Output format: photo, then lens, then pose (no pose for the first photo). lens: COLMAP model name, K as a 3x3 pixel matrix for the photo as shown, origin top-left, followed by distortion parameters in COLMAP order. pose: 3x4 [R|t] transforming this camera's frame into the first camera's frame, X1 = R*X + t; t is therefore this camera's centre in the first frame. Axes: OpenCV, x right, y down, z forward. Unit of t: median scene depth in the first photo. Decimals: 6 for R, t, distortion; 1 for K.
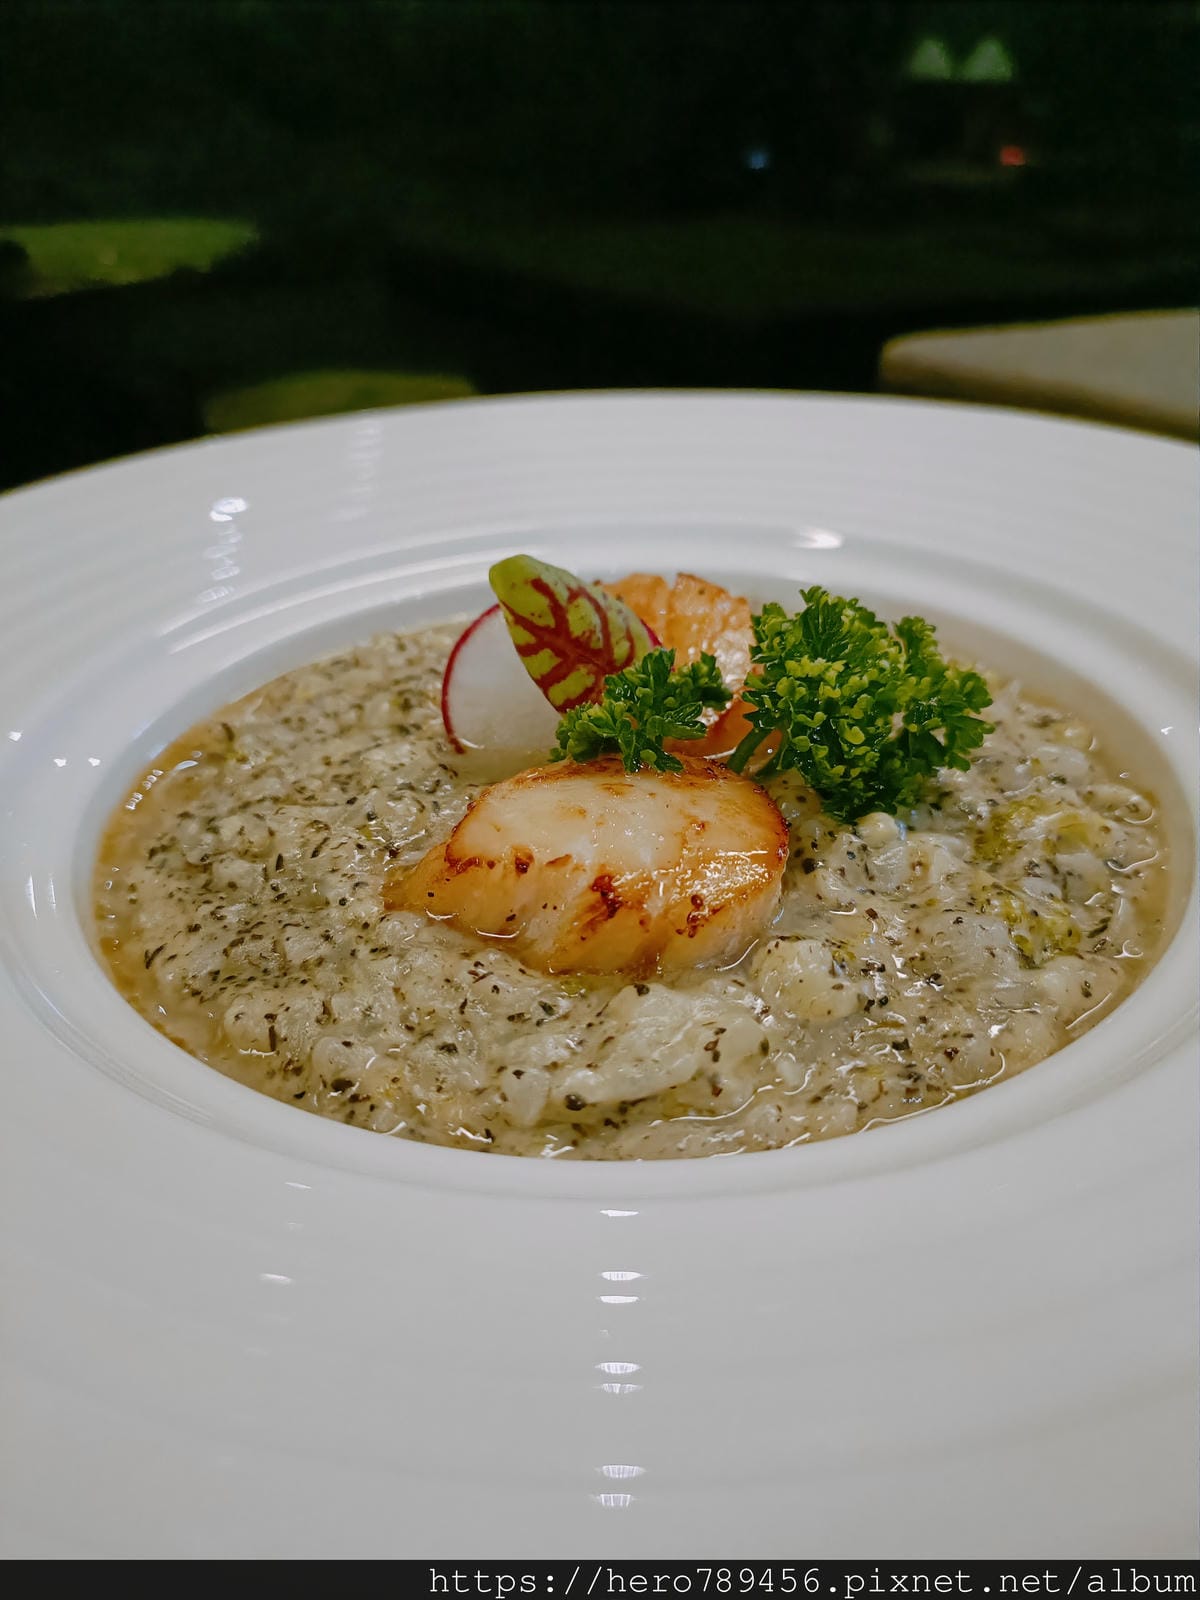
lens RADIAL K [[1231.0, 0, 600.0], [0, 1231.0, 800.0], [0, 0, 1]] dist [0.053387, -0.074052]
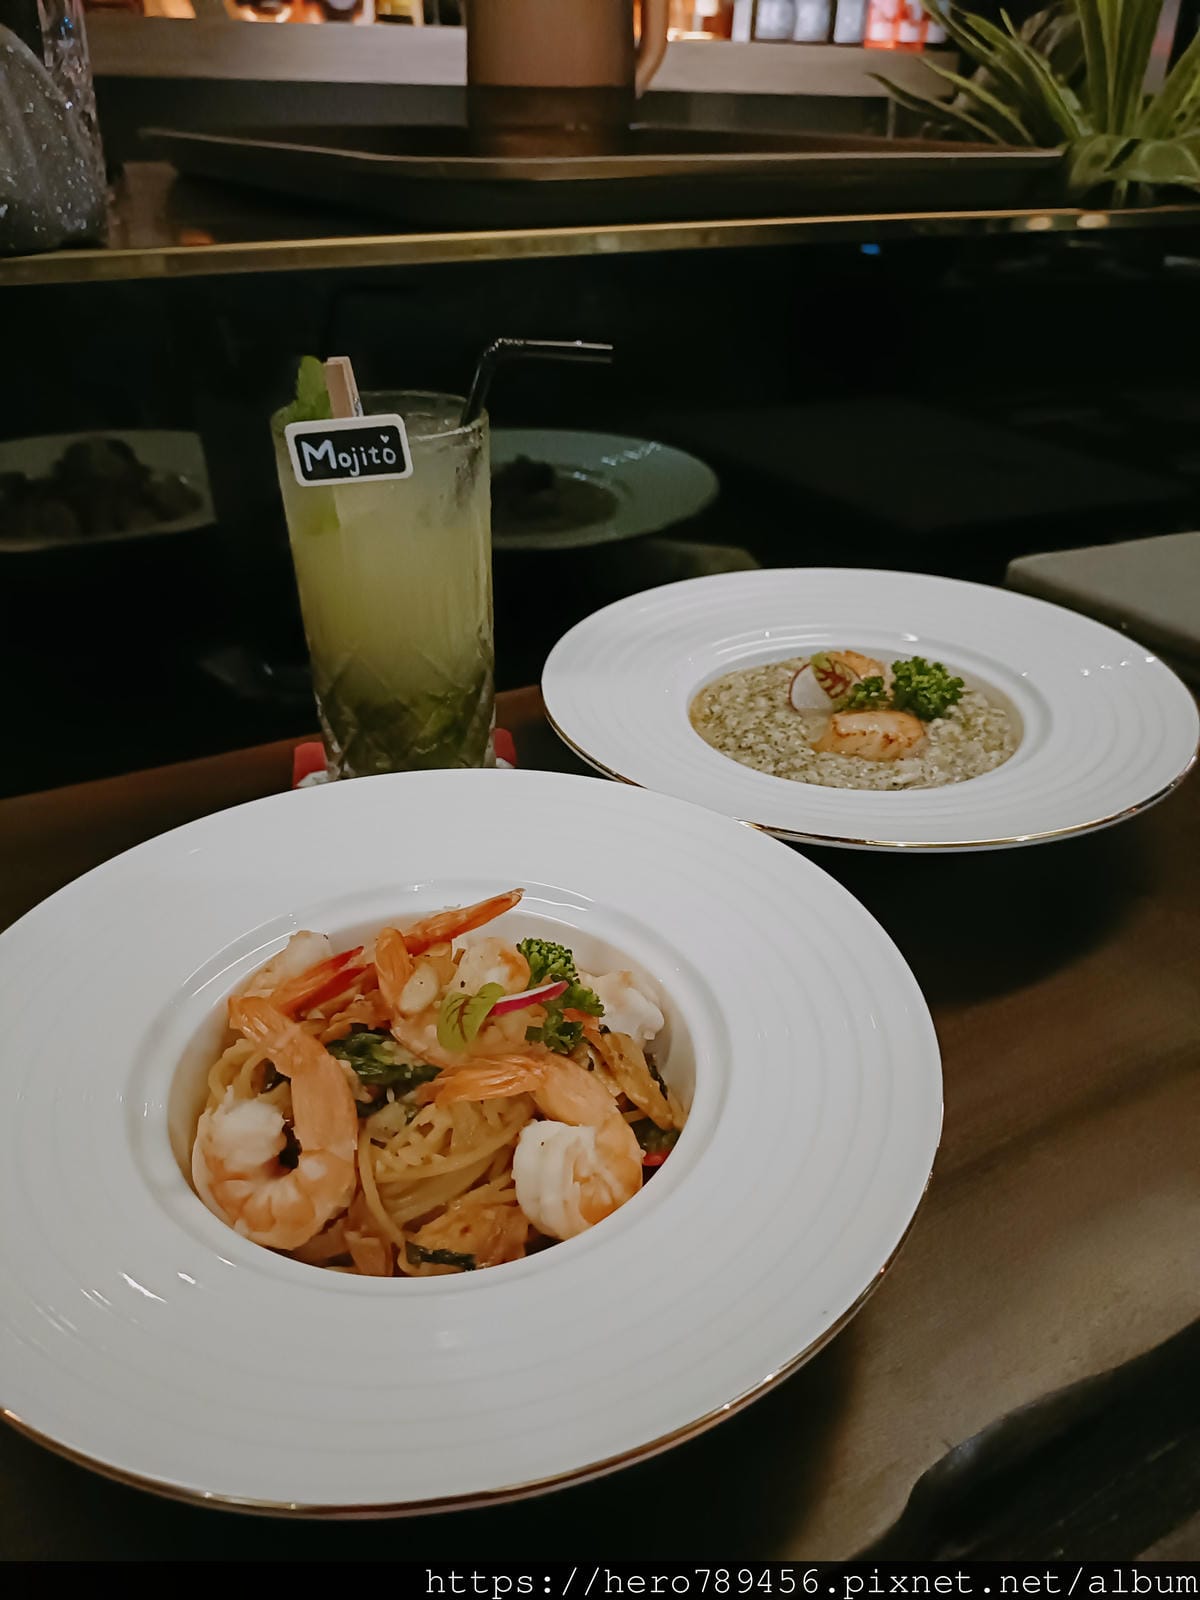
lens RADIAL K [[1231.0, 0, 600.0], [0, 1231.0, 800.0], [0, 0, 1]] dist [0.053387, -0.074052]
pose [[0.983655, -0.078819, 0.161897, -1.285027], [0.083430, 0.996273, -0.021876, 0.233285], [-0.159569, 0.035025, 0.986565, -2.265948]]
